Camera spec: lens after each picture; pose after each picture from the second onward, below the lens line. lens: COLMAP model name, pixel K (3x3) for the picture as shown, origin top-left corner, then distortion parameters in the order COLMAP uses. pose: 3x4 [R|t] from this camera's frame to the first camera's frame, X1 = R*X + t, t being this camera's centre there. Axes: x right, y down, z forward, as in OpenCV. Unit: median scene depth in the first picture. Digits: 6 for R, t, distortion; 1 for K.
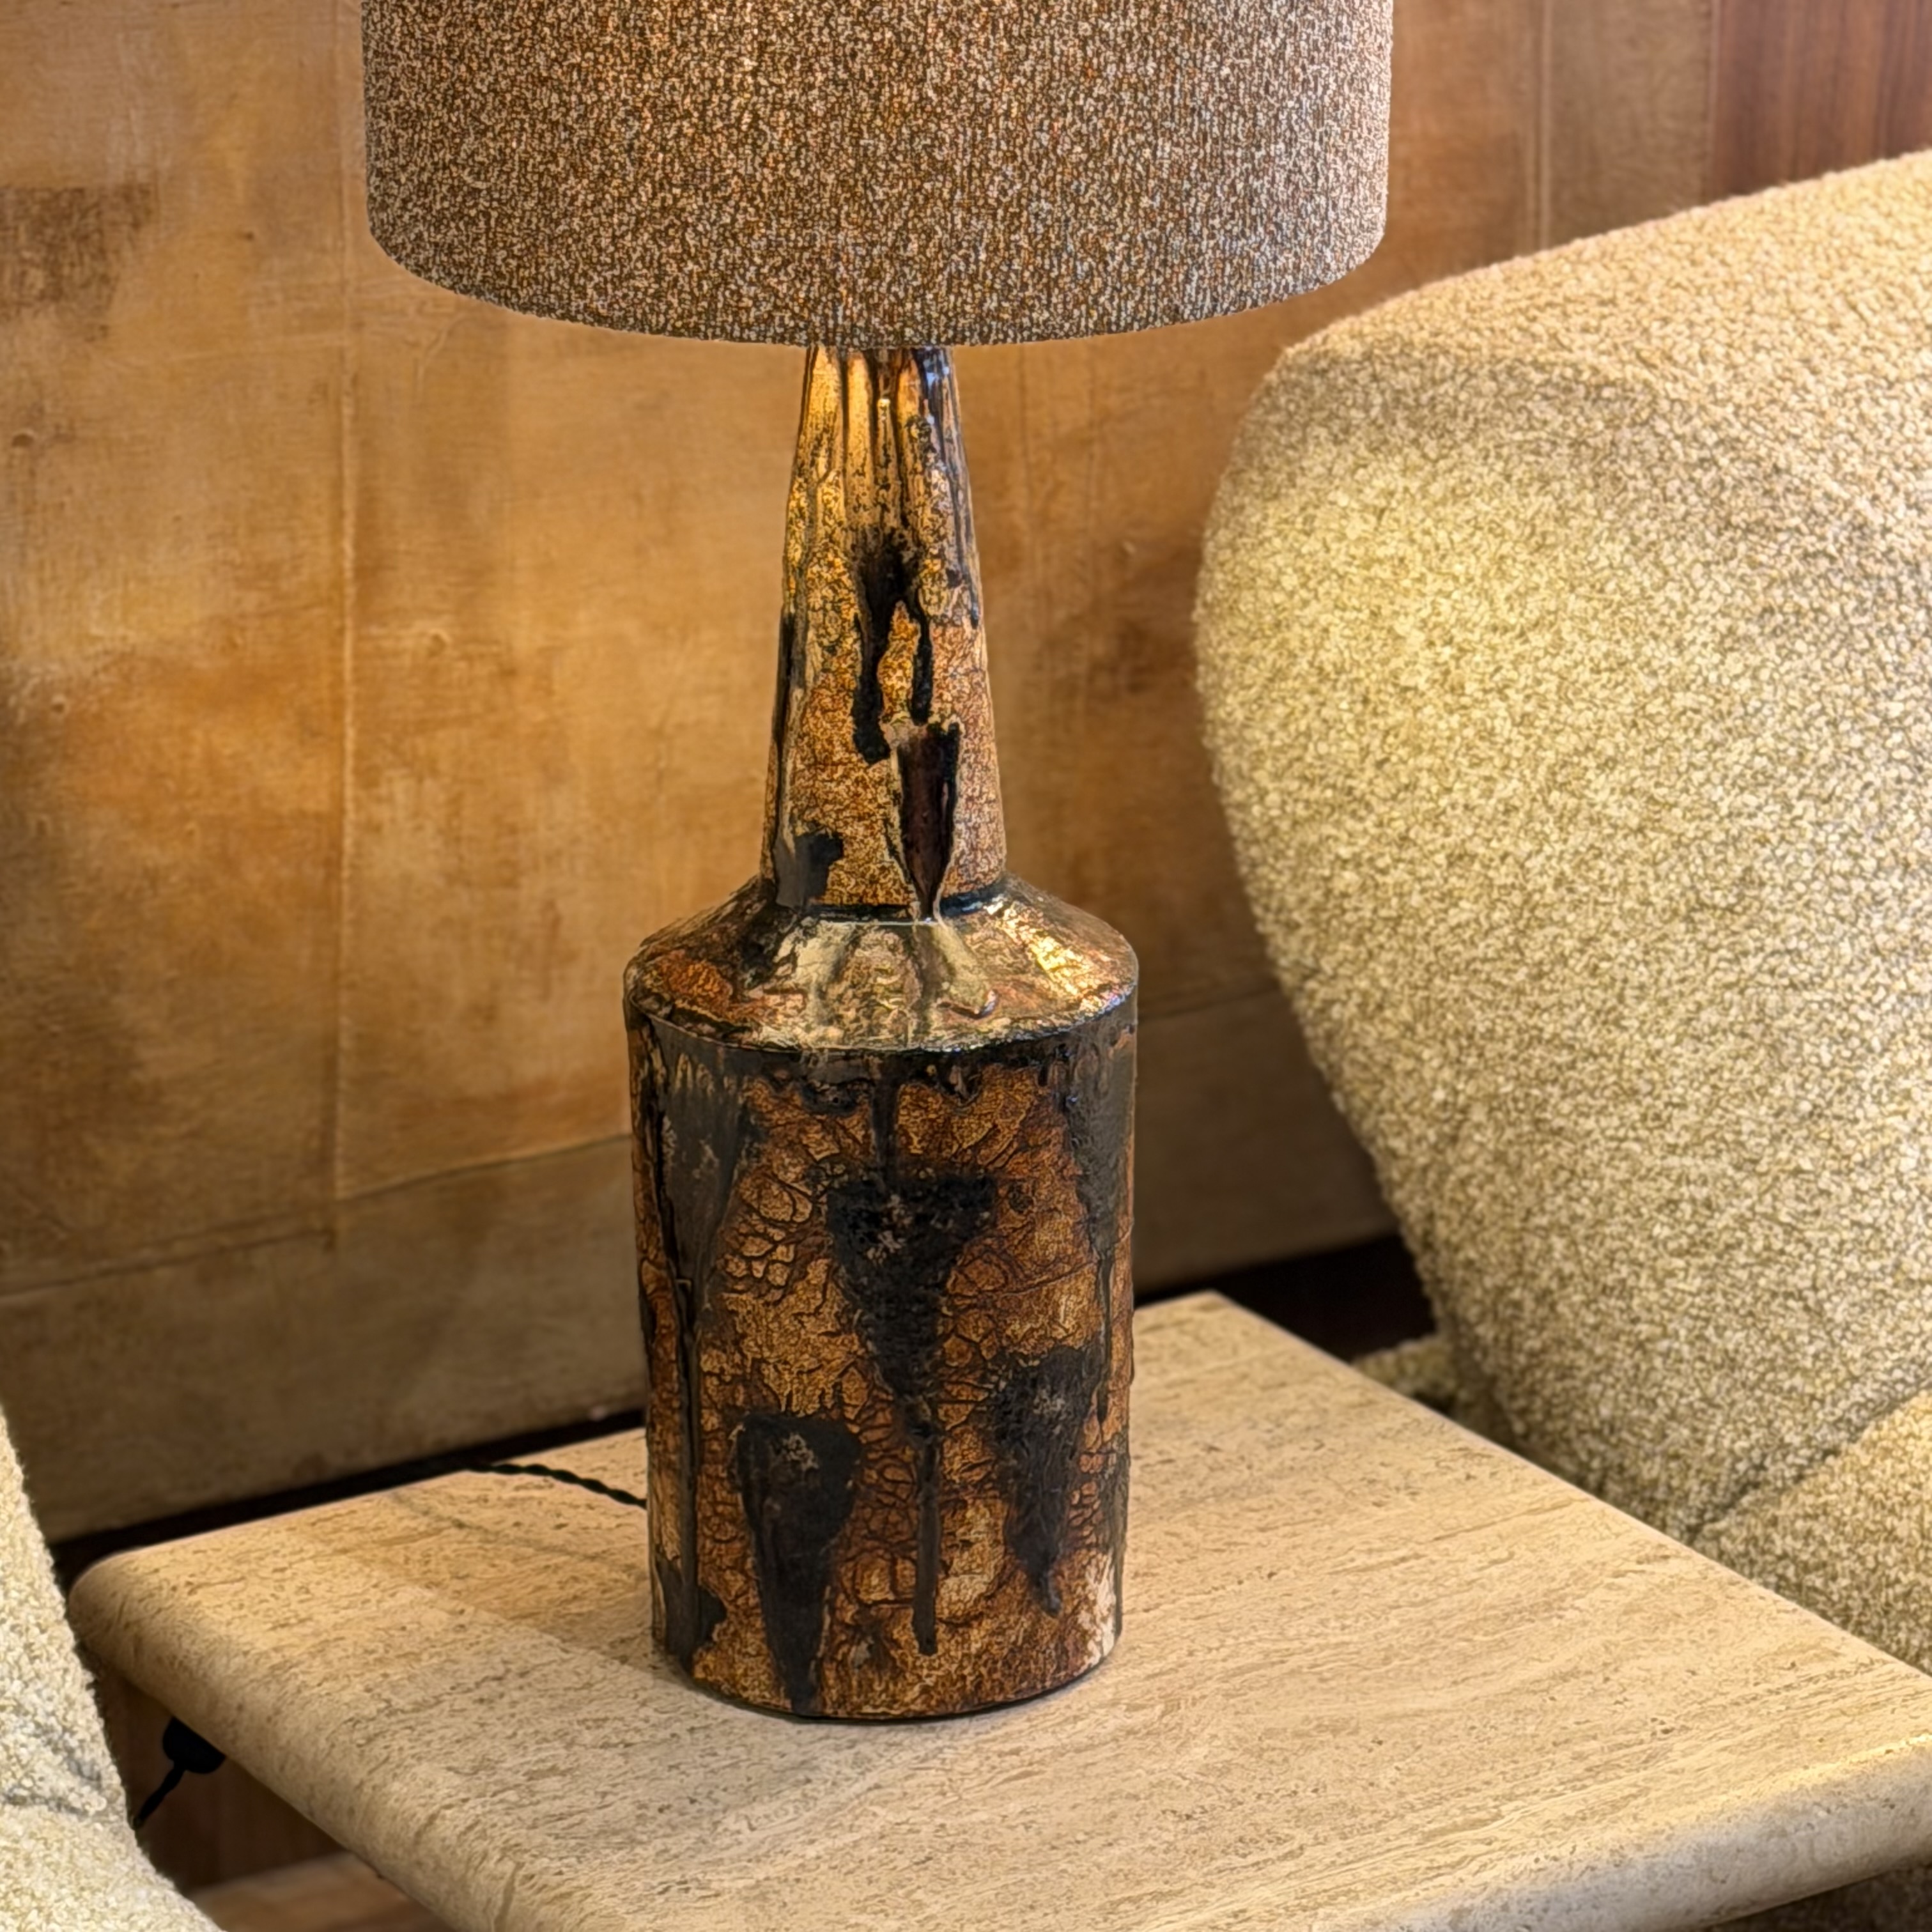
lens RADIAL K [[6975.0, 0, 966.2], [0, 6975.0, 1136.4], [0, 0, 1]] dist [0.075800, 3.353650]
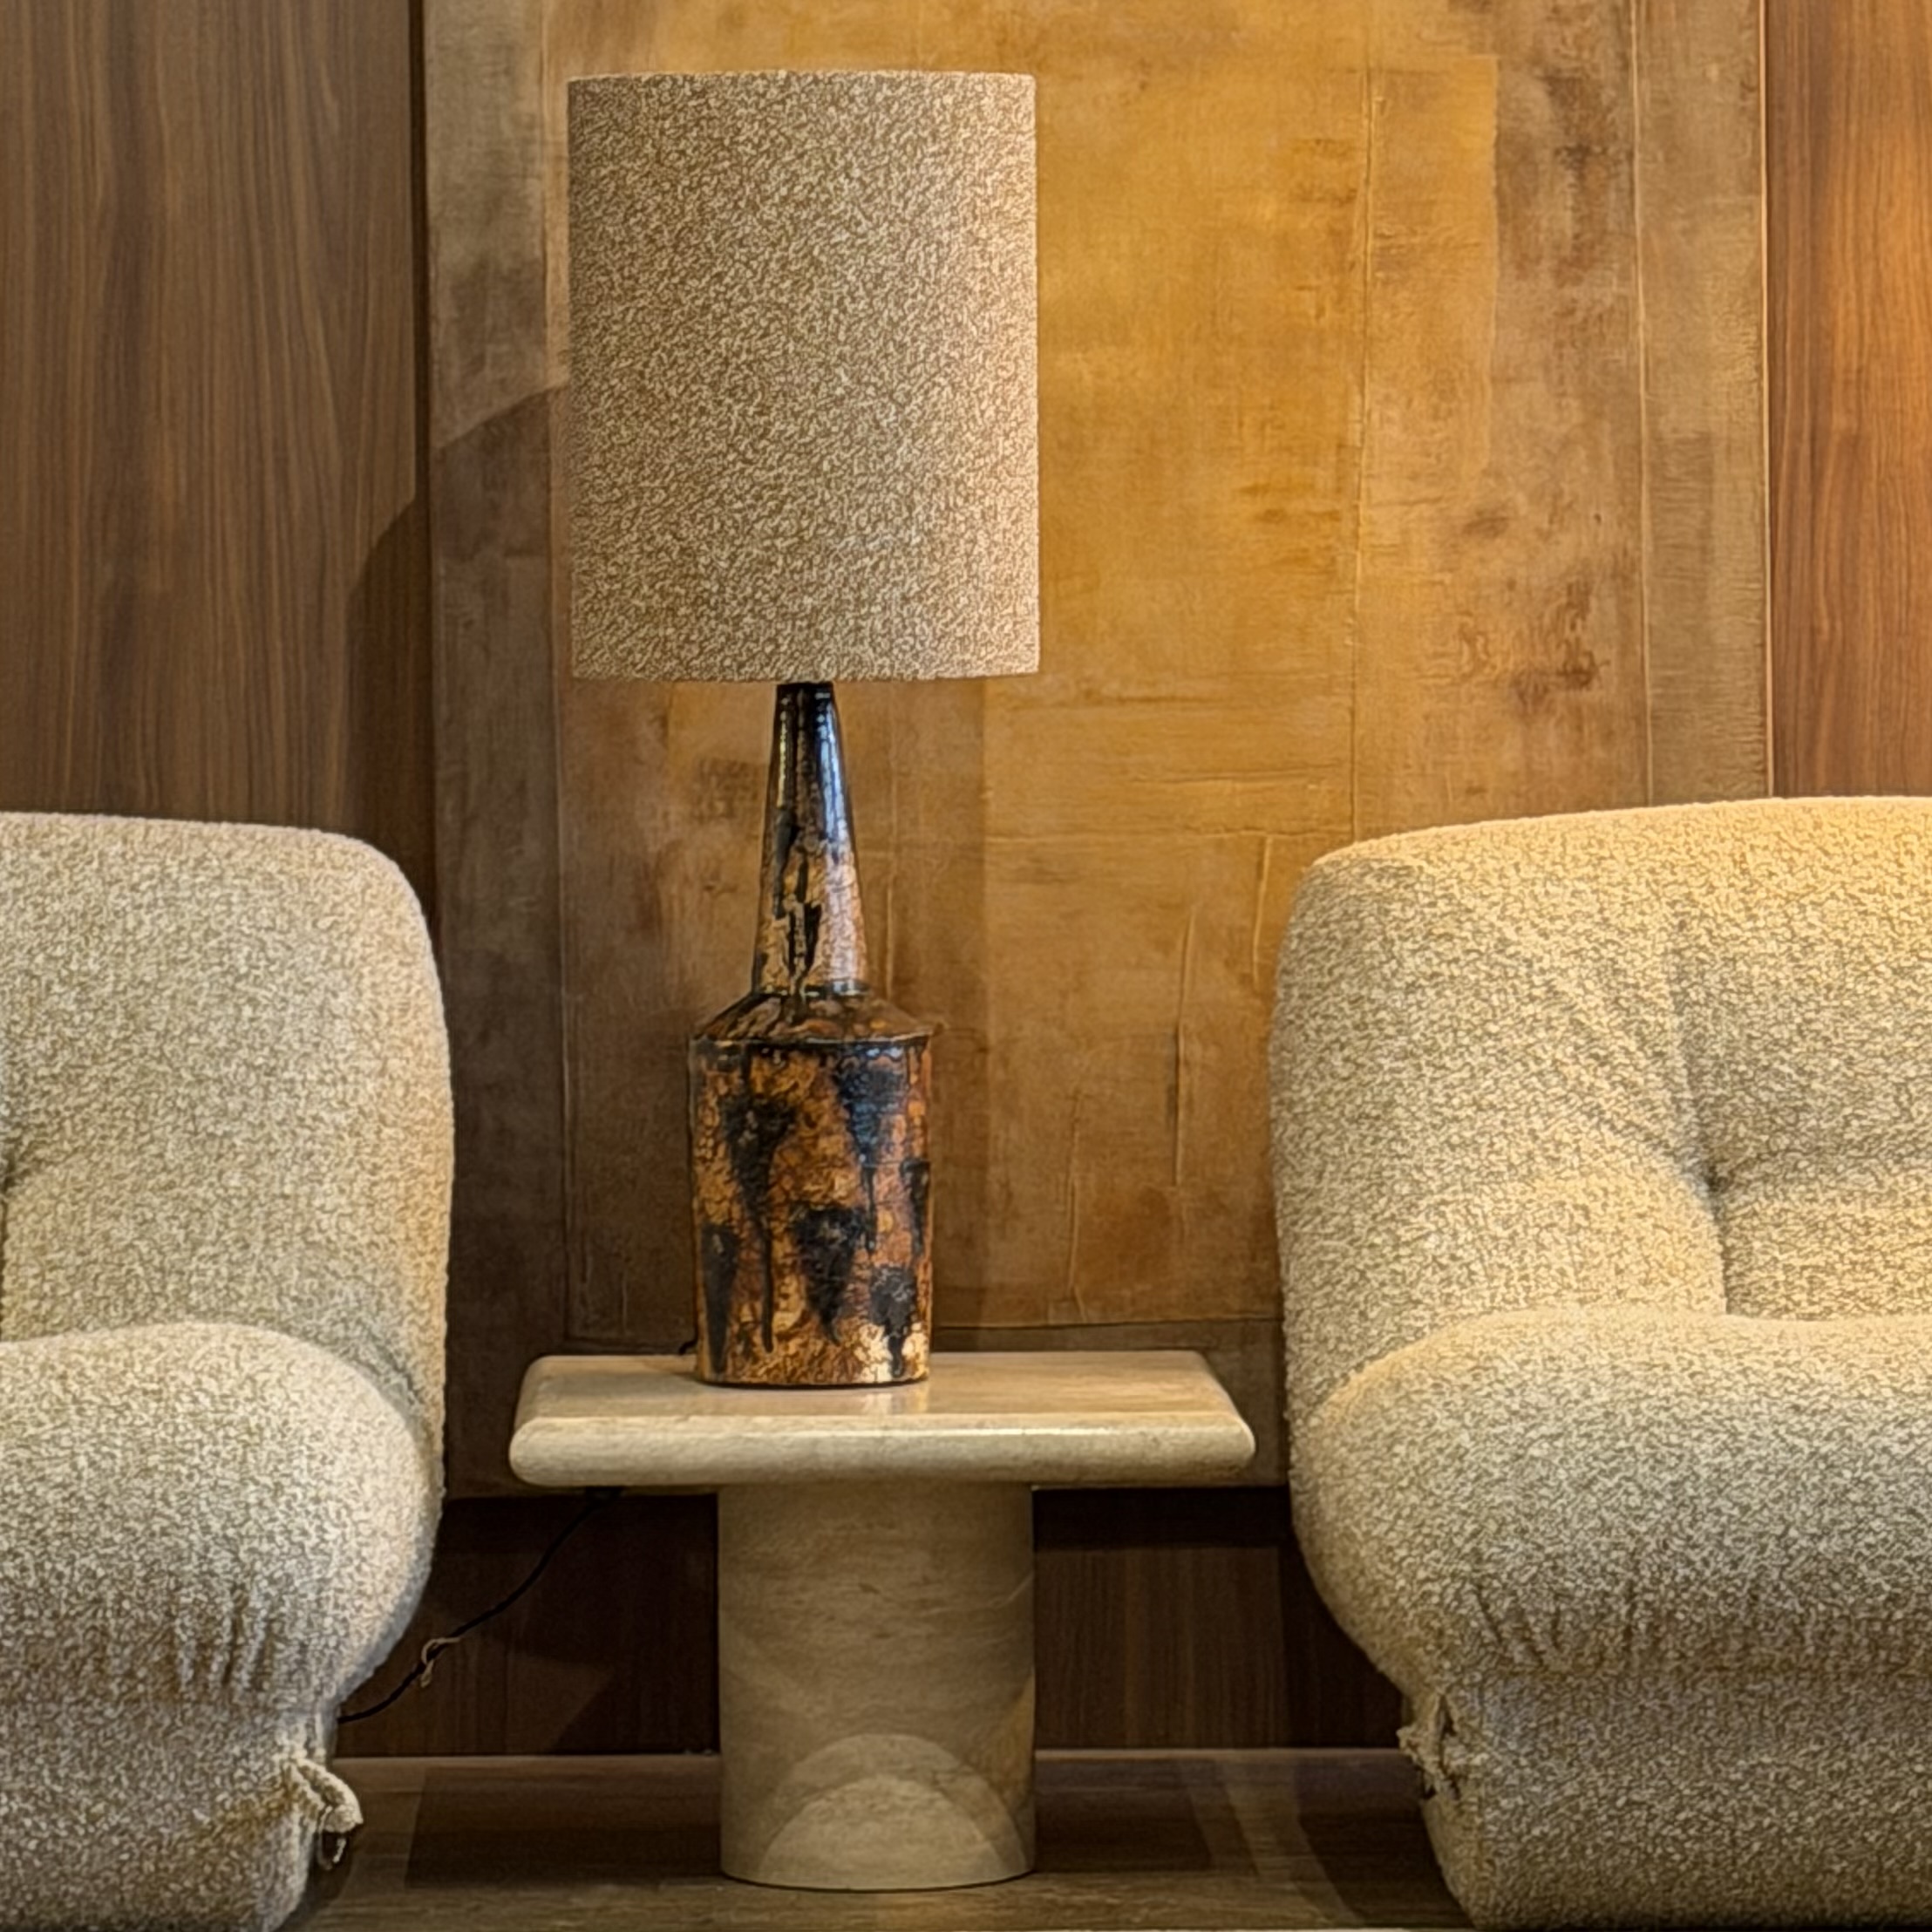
lens RADIAL K [[9410.8, 0, 966.0], [0, 9410.8, 966.0], [0, 0, 1]] dist [0.173180, 1.004849]
pose [[0.857330, 0.022669, -0.514268, 1.622287], [-0.171837, 0.954327, -0.244402, 0.699591], [0.485239, 0.297903, 0.822068, -1.429520]]
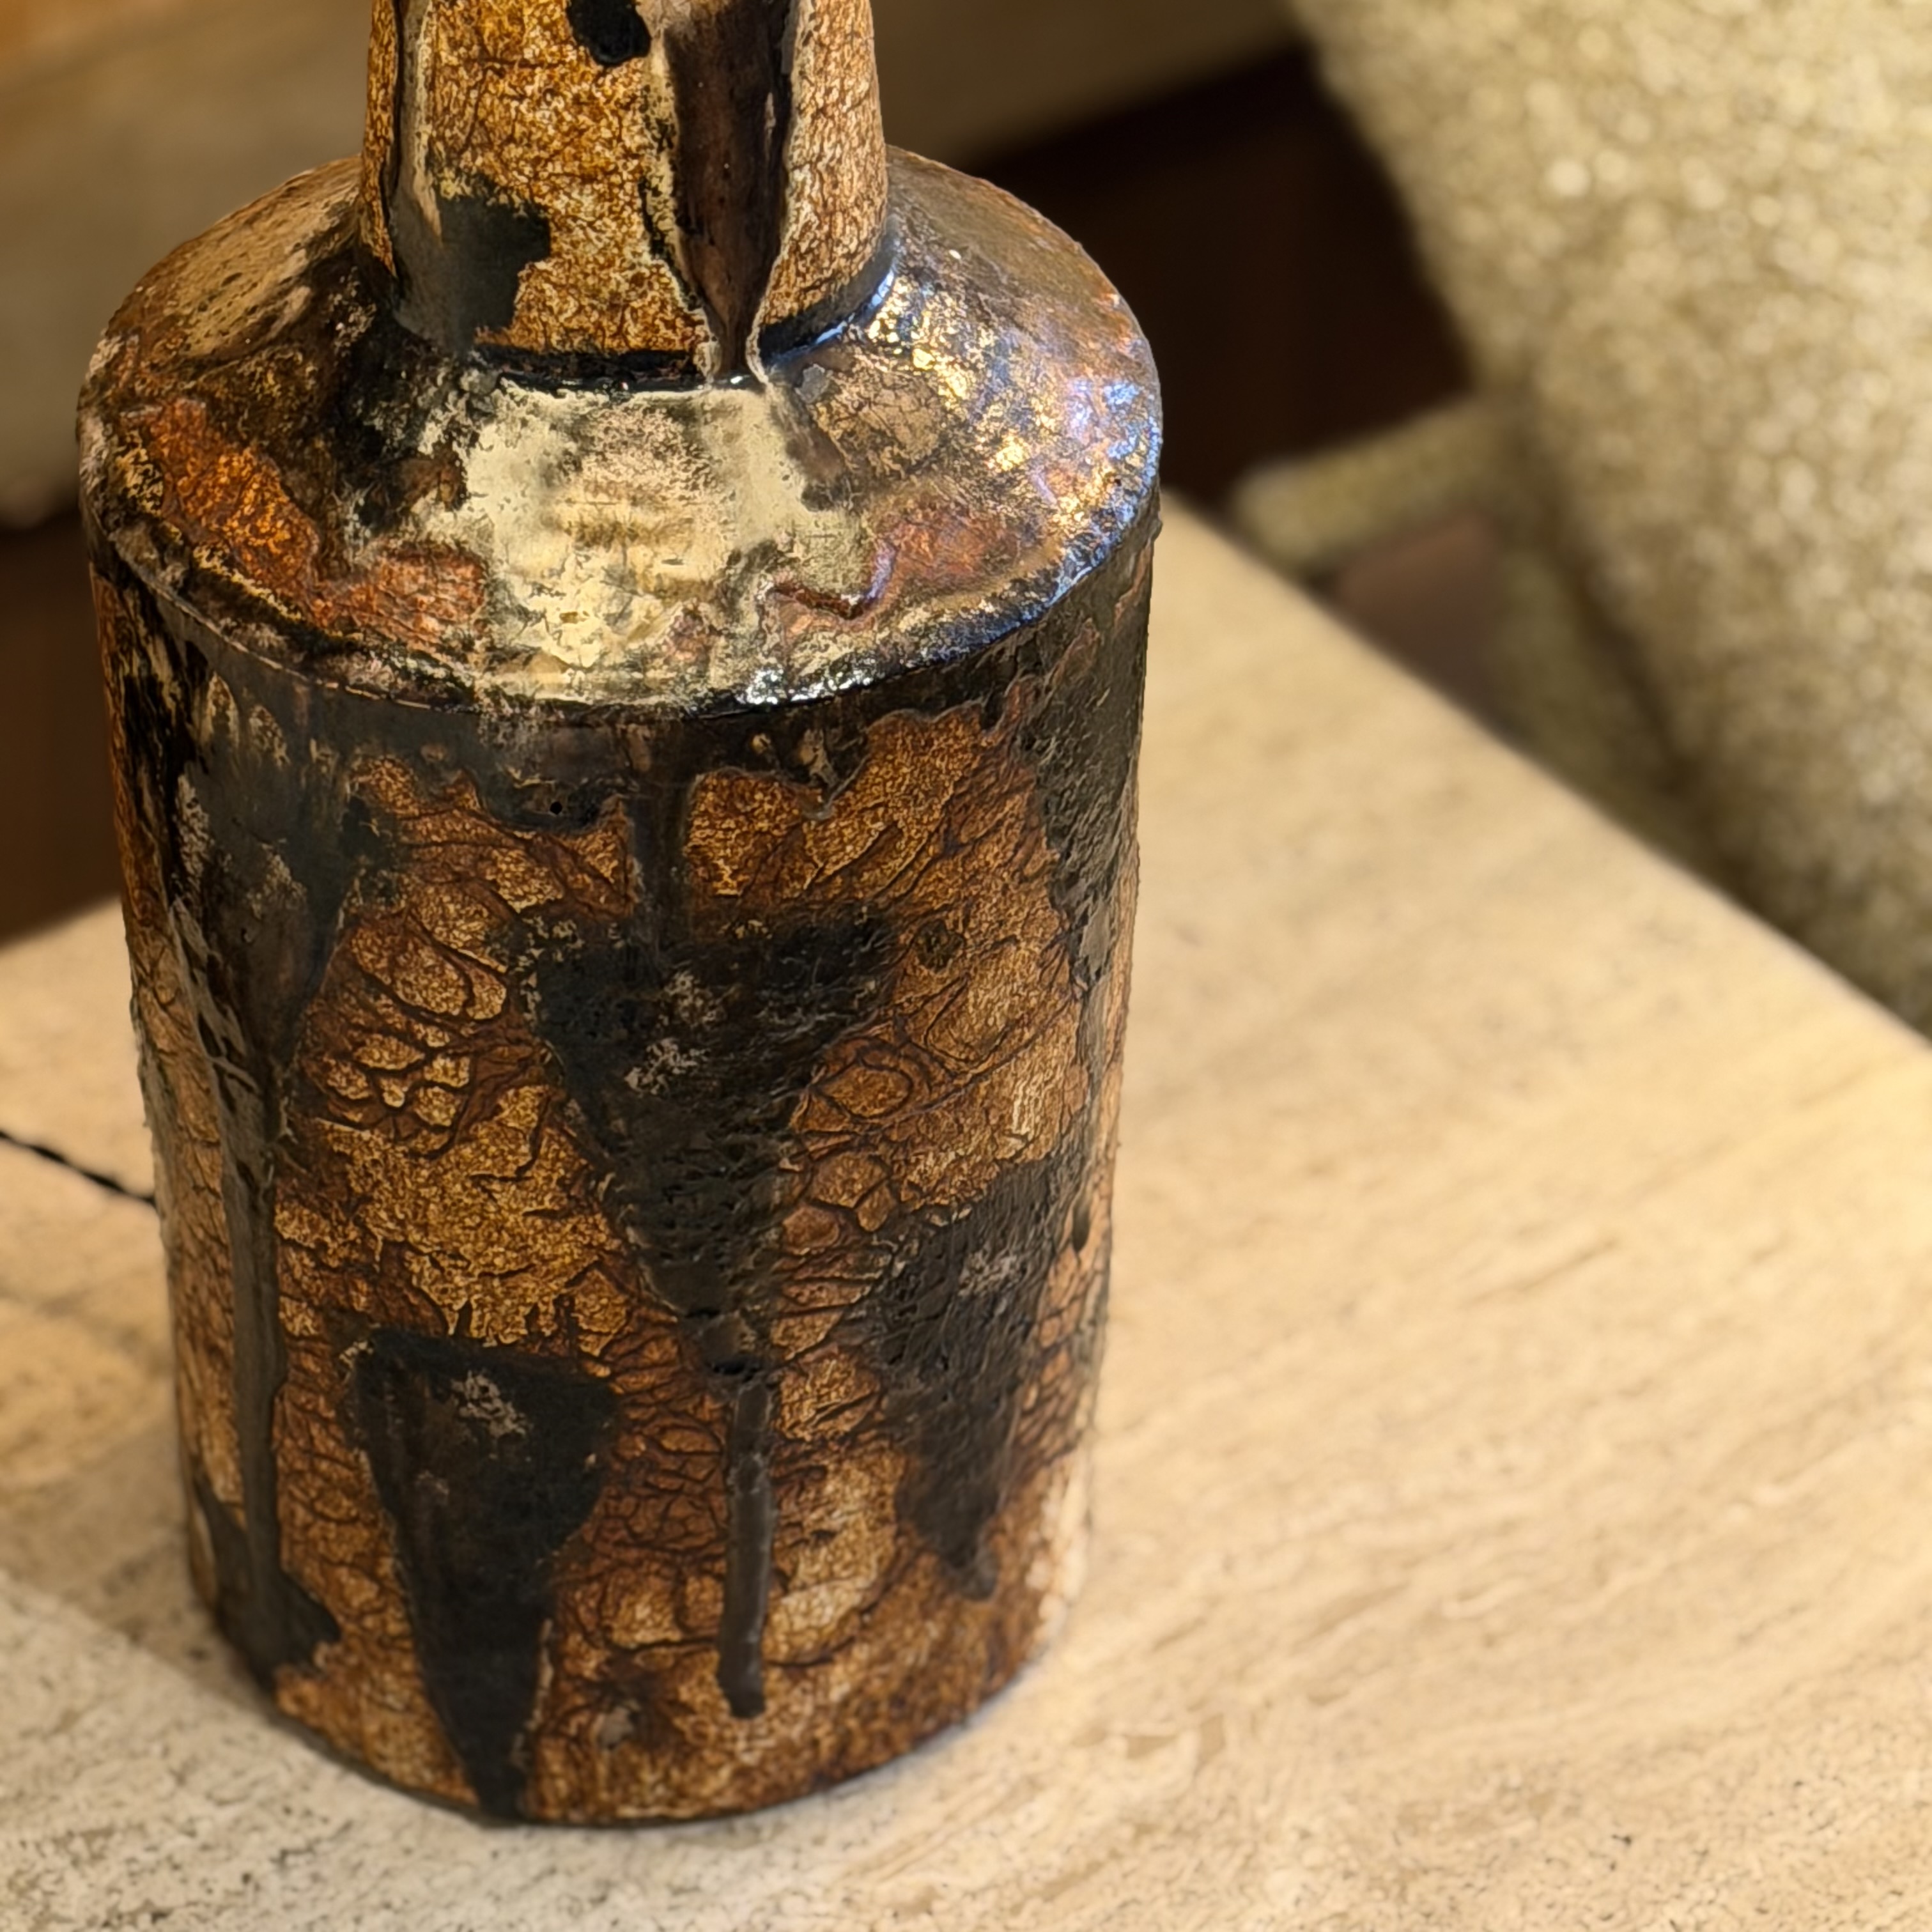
lens RADIAL K [[7019.4, 0, 966.0], [0, 7019.4, 966.0], [0, 0, 1]] dist [0.071848, 1.816210]
pose [[0.996236, -0.036167, 0.078773, -0.030520], [0.009518, 0.948940, 0.315314, -0.151468], [-0.086155, -0.313377, 0.945713, 0.584880]]
